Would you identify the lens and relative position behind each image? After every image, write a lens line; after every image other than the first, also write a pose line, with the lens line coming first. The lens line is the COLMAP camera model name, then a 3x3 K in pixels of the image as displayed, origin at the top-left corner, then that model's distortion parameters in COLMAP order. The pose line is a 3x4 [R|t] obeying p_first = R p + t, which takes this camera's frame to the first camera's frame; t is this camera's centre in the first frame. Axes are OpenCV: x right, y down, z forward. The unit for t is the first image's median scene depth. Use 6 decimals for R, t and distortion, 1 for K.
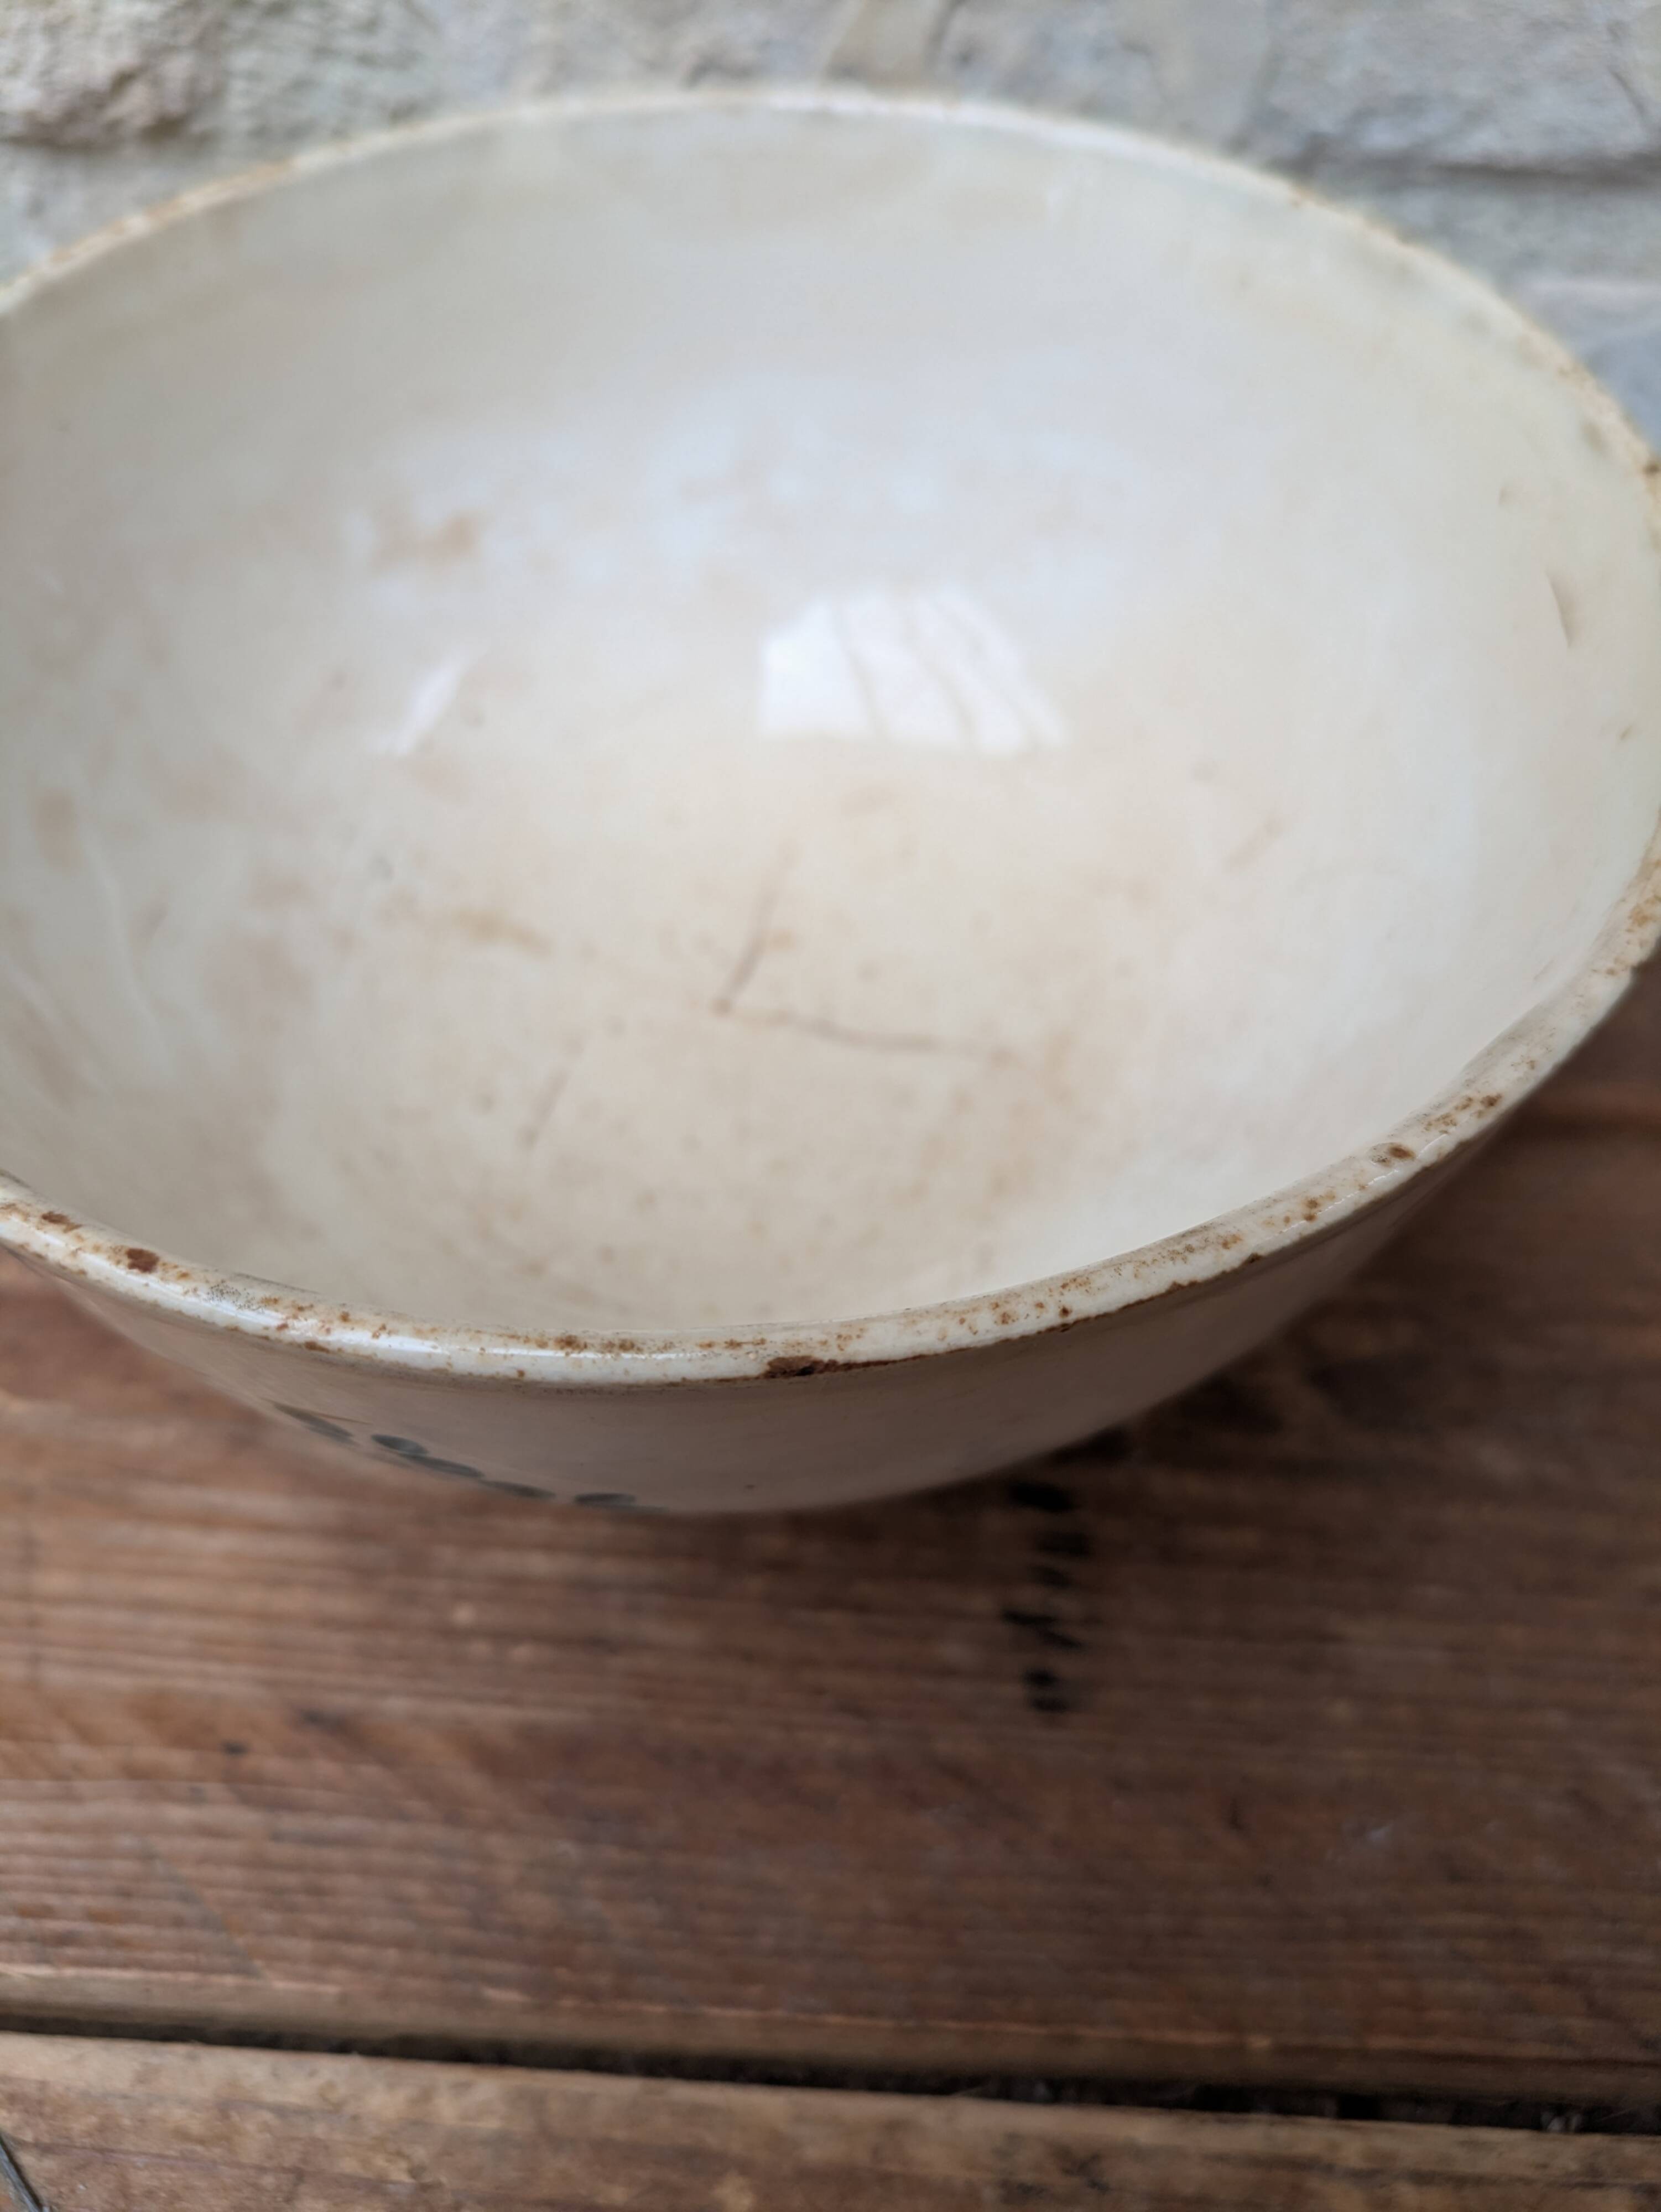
lens RADIAL K [[1748.8, 0, 809.7], [0, 1748.8, 1071.5], [0, 0, 1]] dist [-0.032103, -0.004157]
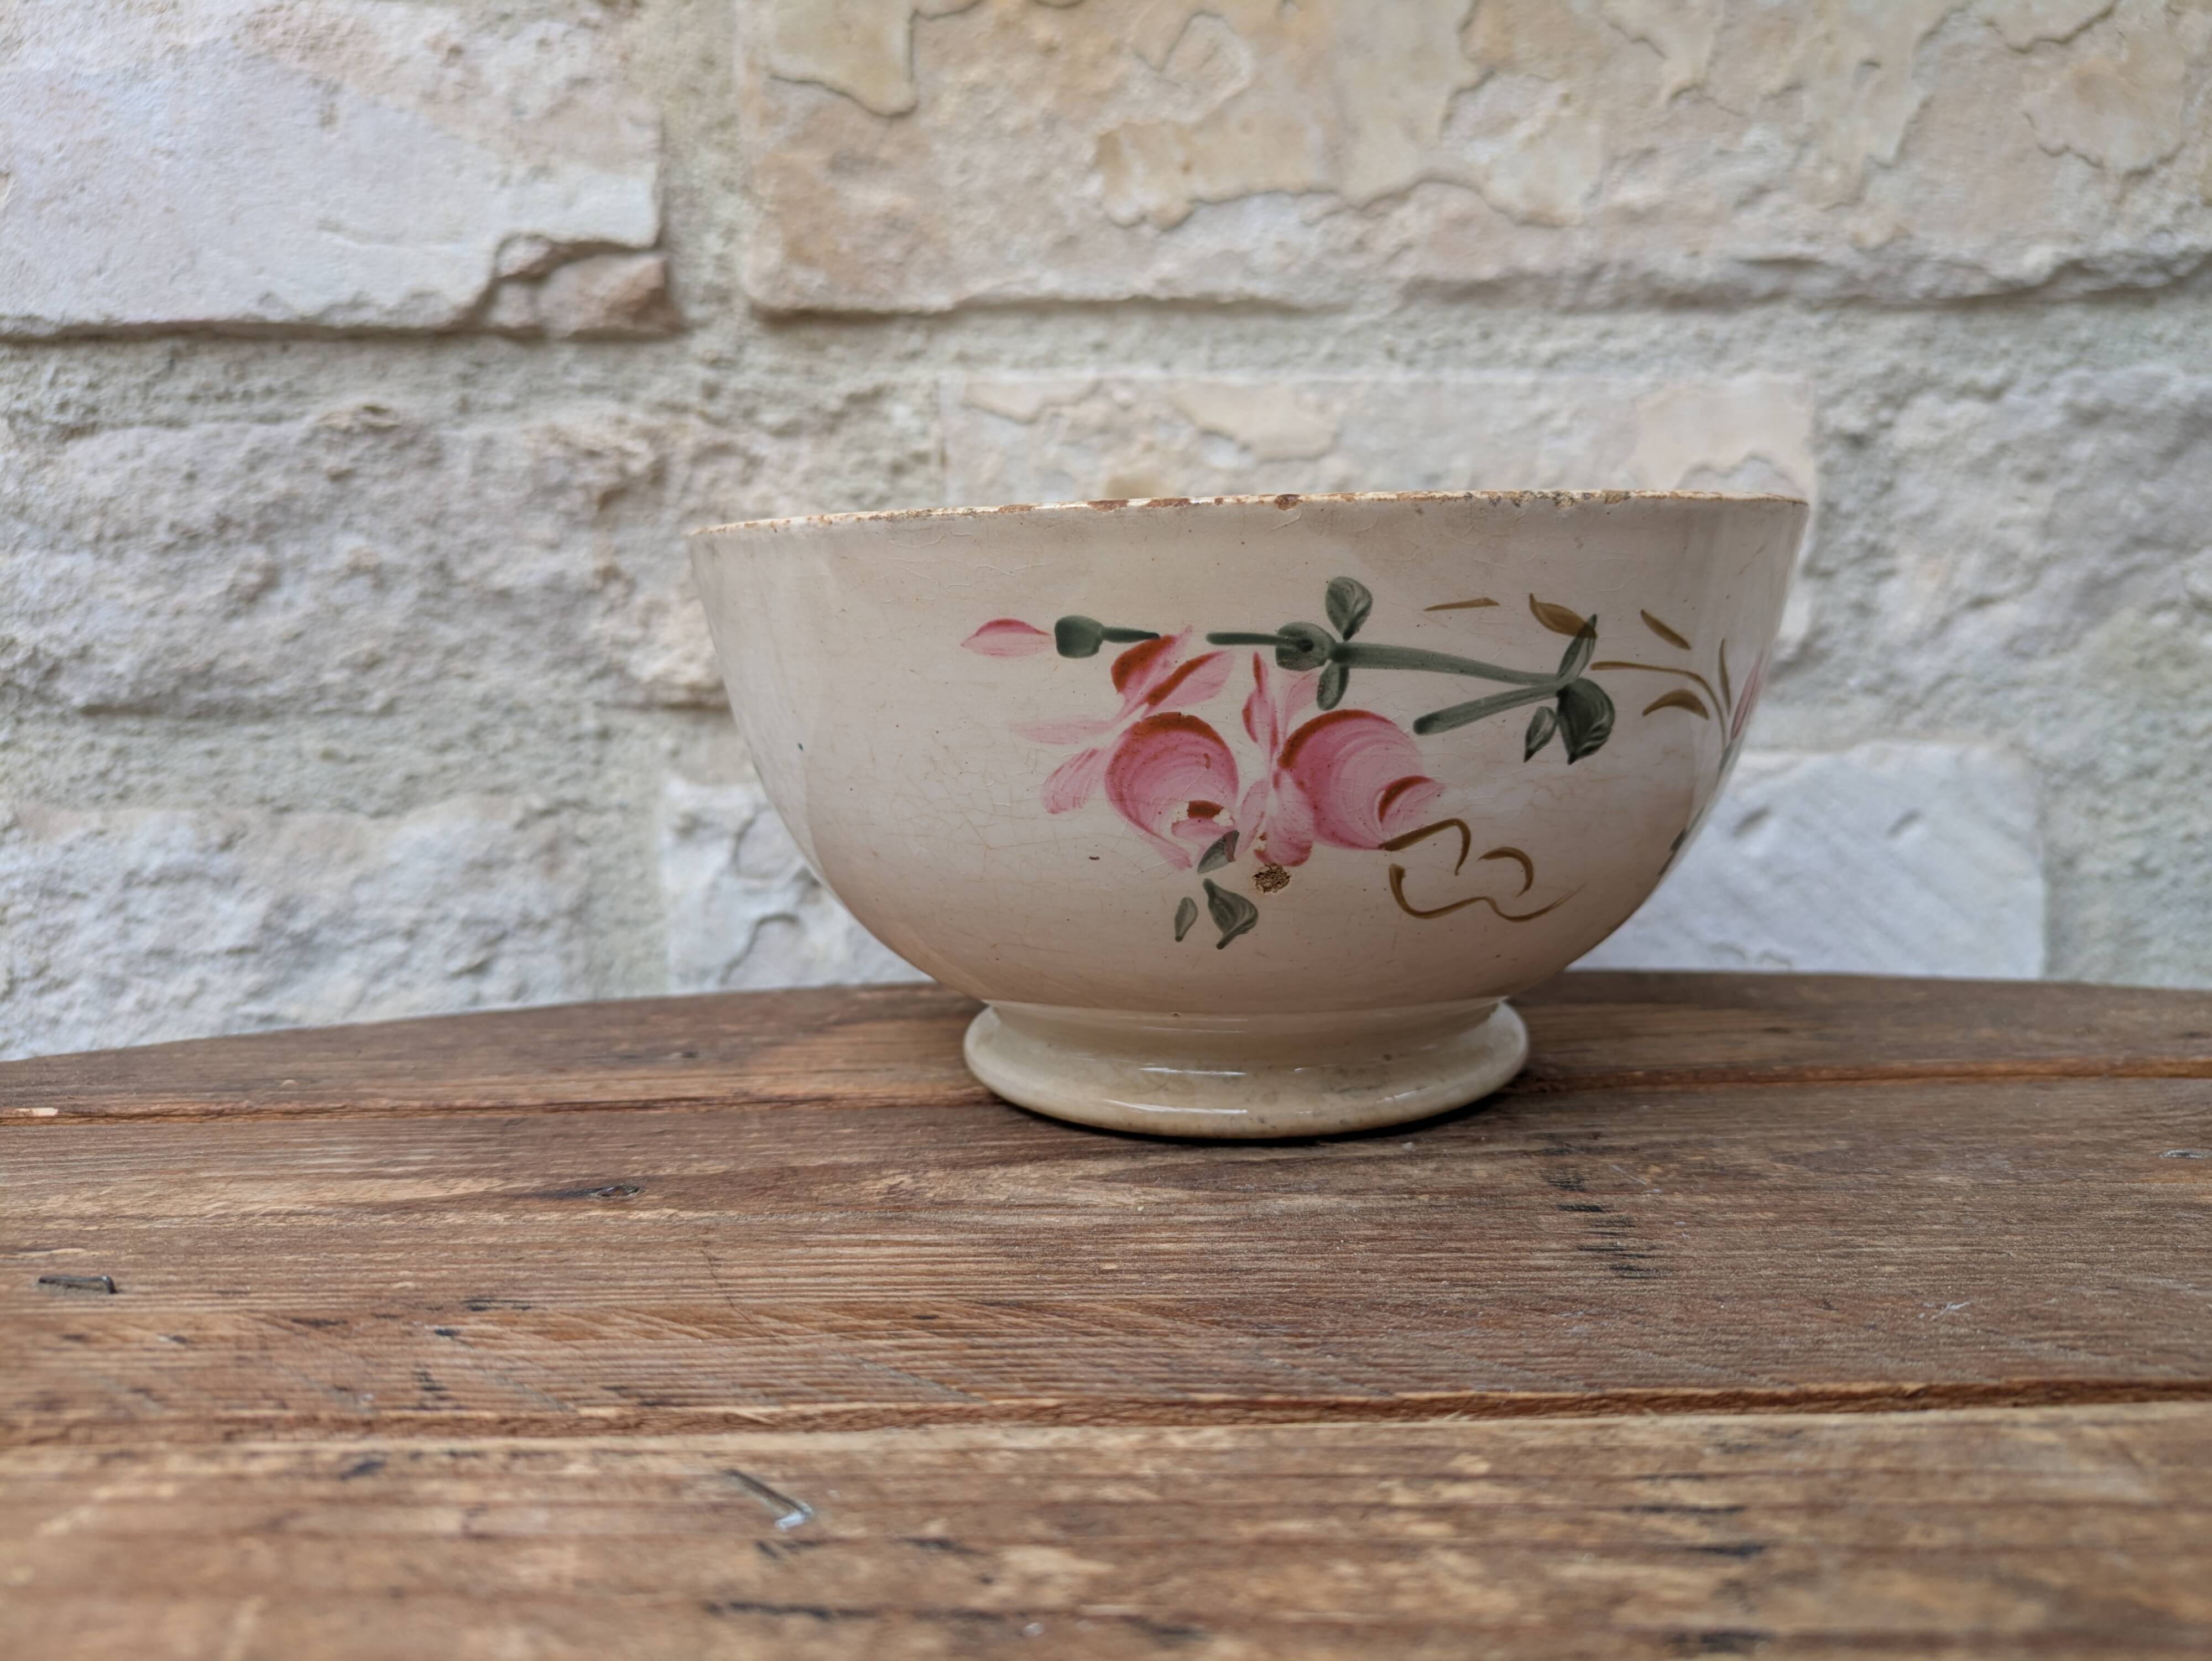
lens RADIAL K [[1685.7, 0, 1121.1], [0, 1685.7, 829.8], [0, 0, 1]] dist [0.011348, -0.025092]
pose [[0.998453, -0.018955, 0.052265, -0.260570], [0.049533, 0.730172, -0.681466, 0.914726], [-0.025245, 0.683001, 0.729981, -0.001010]]
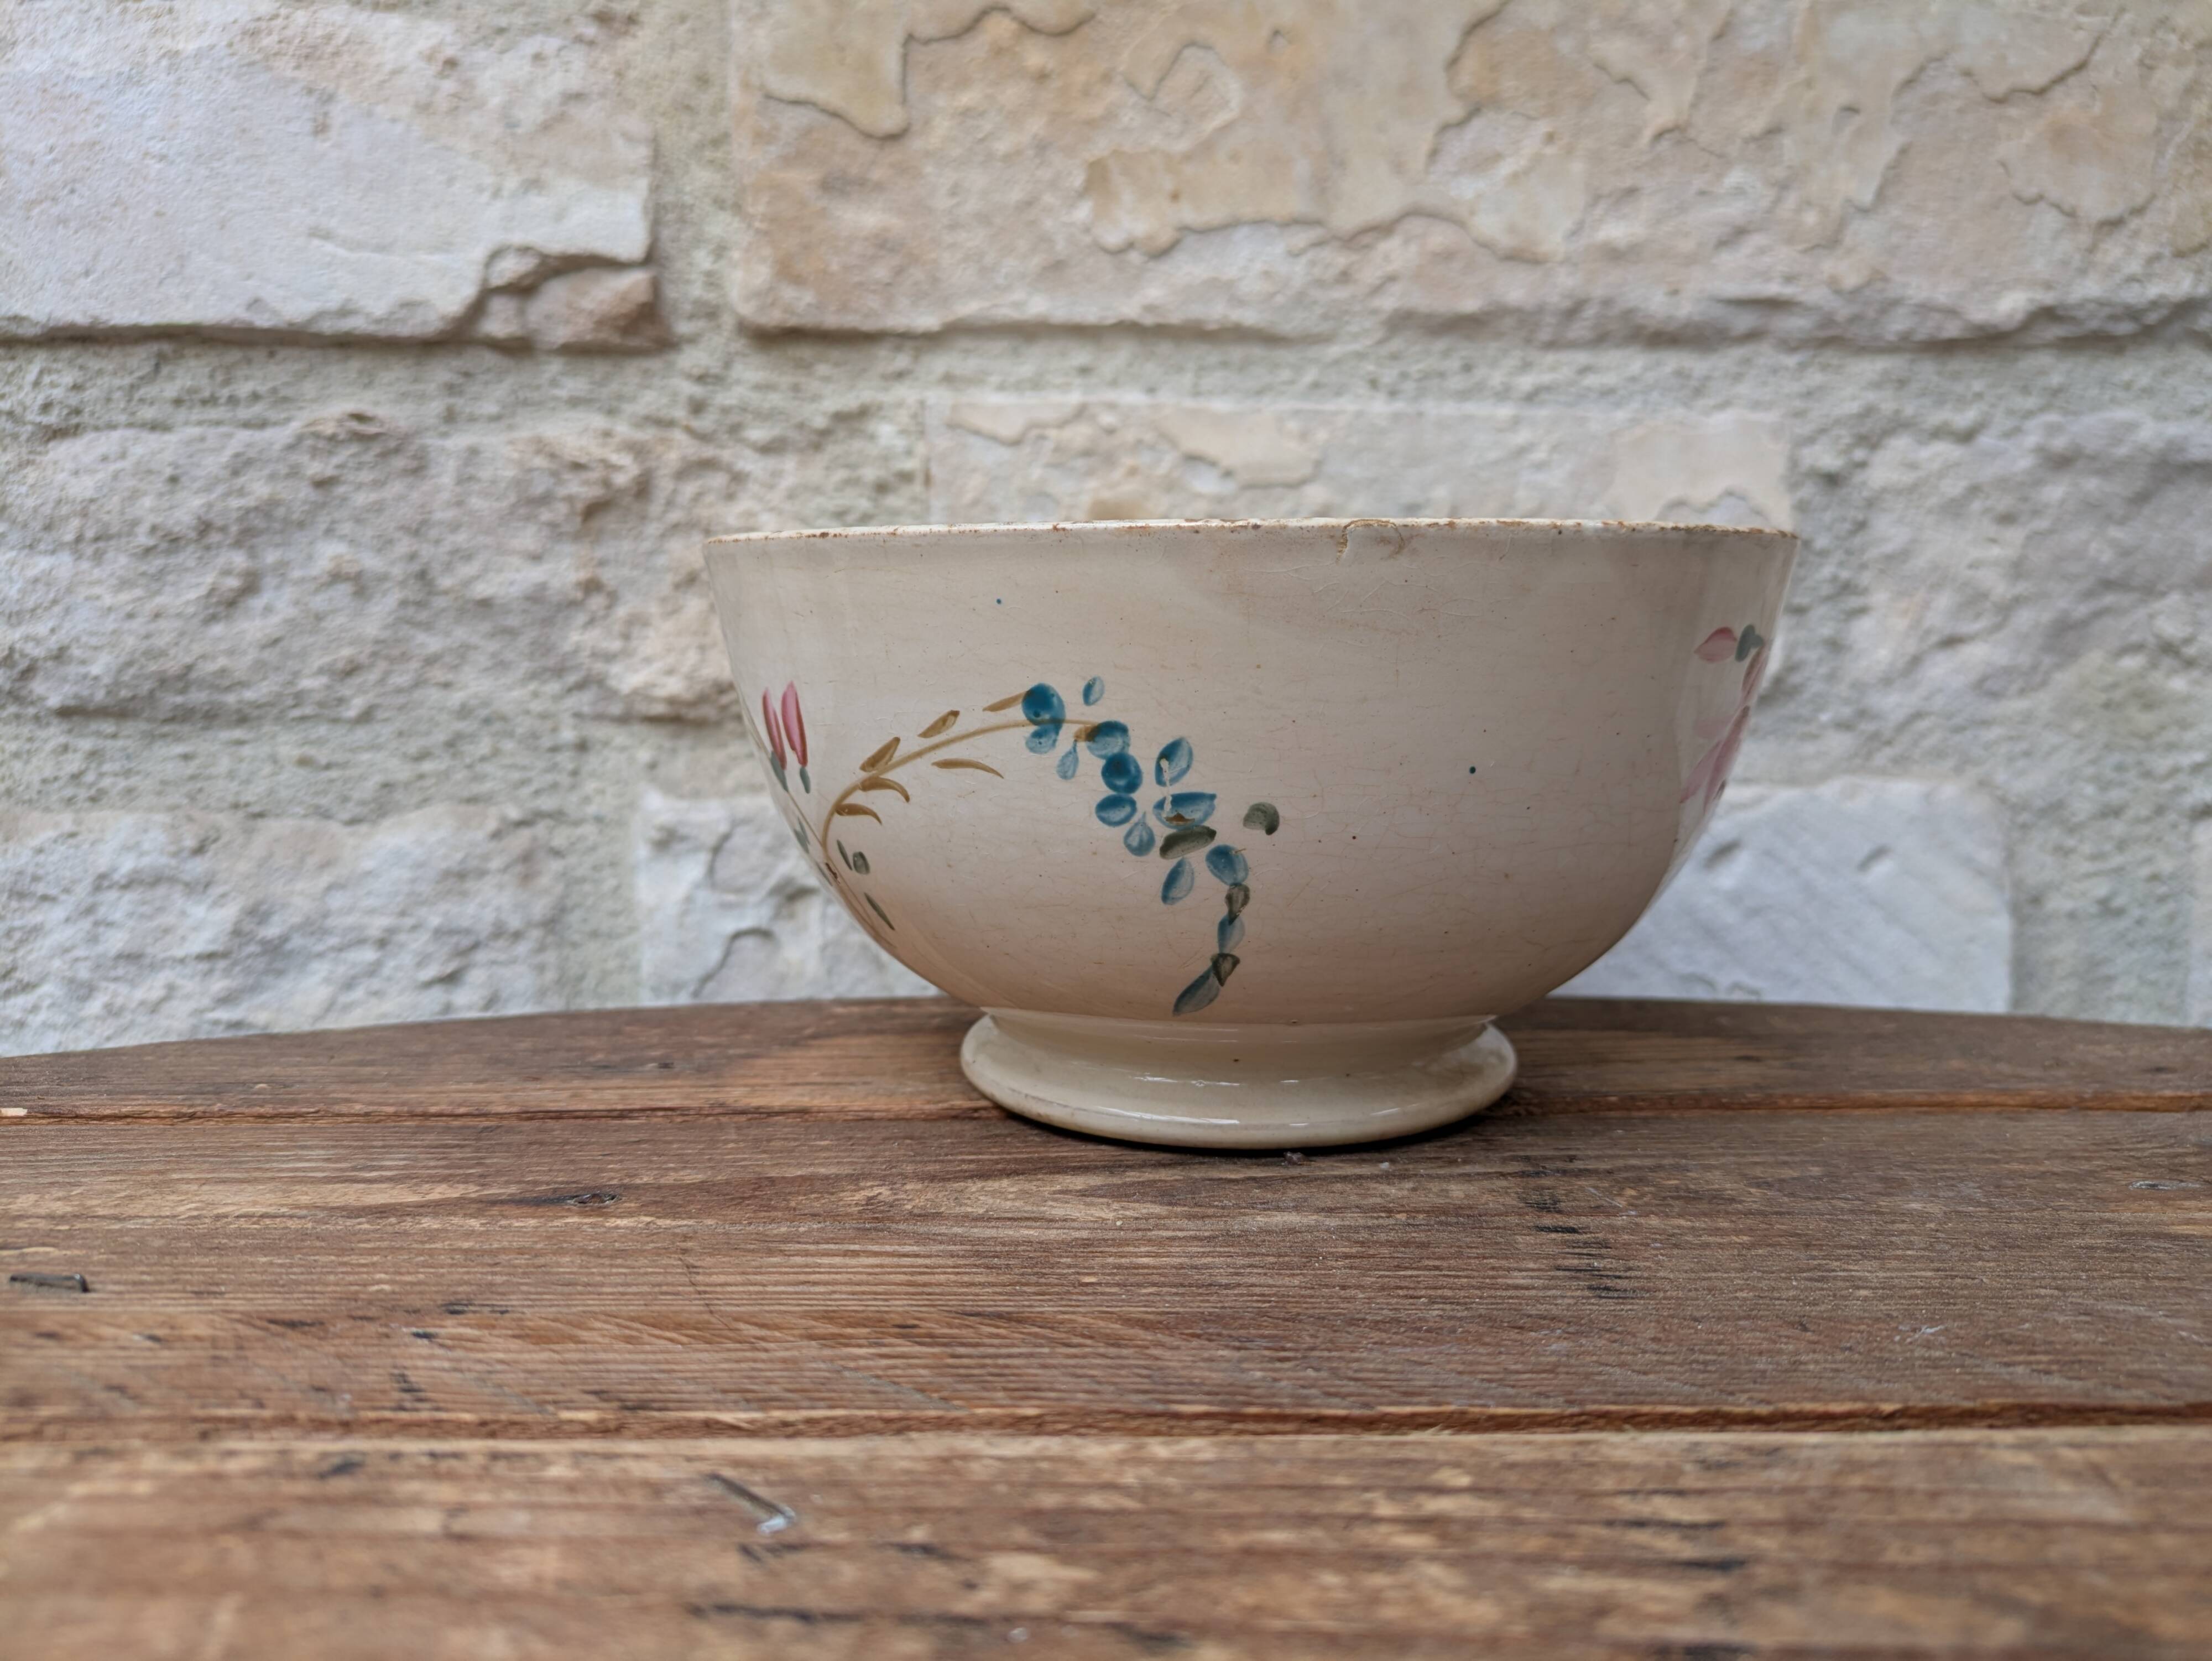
lens RADIAL K [[1685.7, 0, 1110.1], [0, 1685.7, 827.9], [0, 0, 1]] dist [0.011348, -0.025092]
pose [[0.997825, 0.000180, 0.065913, -0.276076], [0.045681, 0.719009, -0.693498, 0.925398], [-0.047517, 0.695001, 0.717437, 0.001464]]
